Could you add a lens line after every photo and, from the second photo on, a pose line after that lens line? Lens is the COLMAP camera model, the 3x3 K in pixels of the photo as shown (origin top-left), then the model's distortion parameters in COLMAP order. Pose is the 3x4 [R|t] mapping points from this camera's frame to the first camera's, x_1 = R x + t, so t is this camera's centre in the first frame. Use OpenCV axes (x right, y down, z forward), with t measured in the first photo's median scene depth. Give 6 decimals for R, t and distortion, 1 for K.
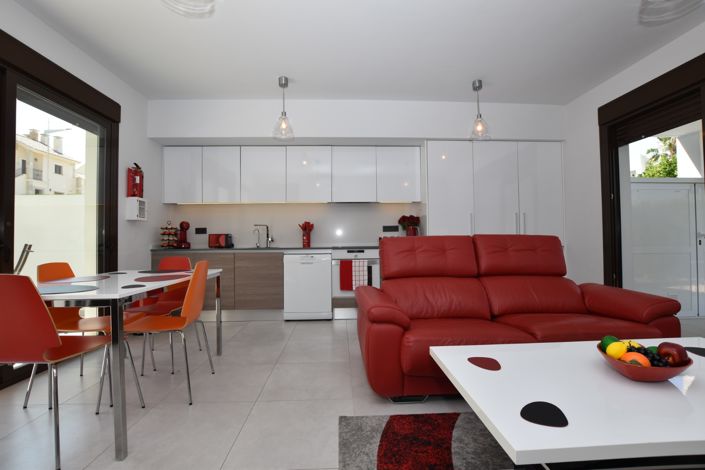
lens RADIAL K [[321.8, 0, 352.5], [0, 321.8, 235.0], [0, 0, 1]] dist [-0.001493, -0.000235]
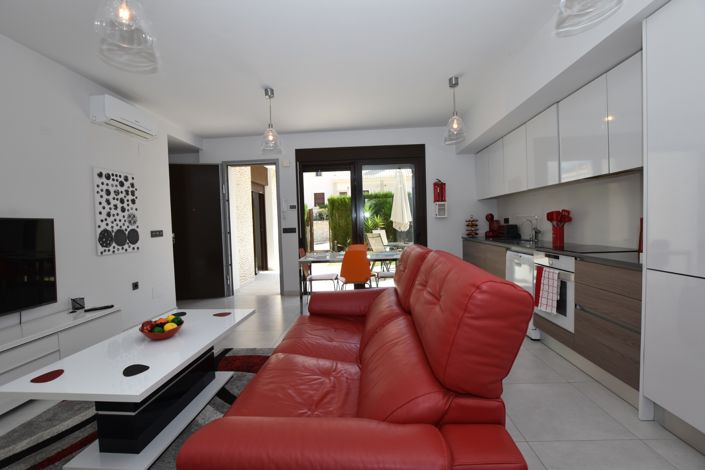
lens RADIAL K [[321.8, 0, 352.5], [0, 321.8, 235.0], [0, 0, 1]] dist [-0.001493, -0.000235]
pose [[-0.116845, 0.053859, -0.991689, 0.669408], [0.049028, 0.997624, 0.048404, -0.043687], [0.991939, -0.042965, -0.119208, 0.605365]]
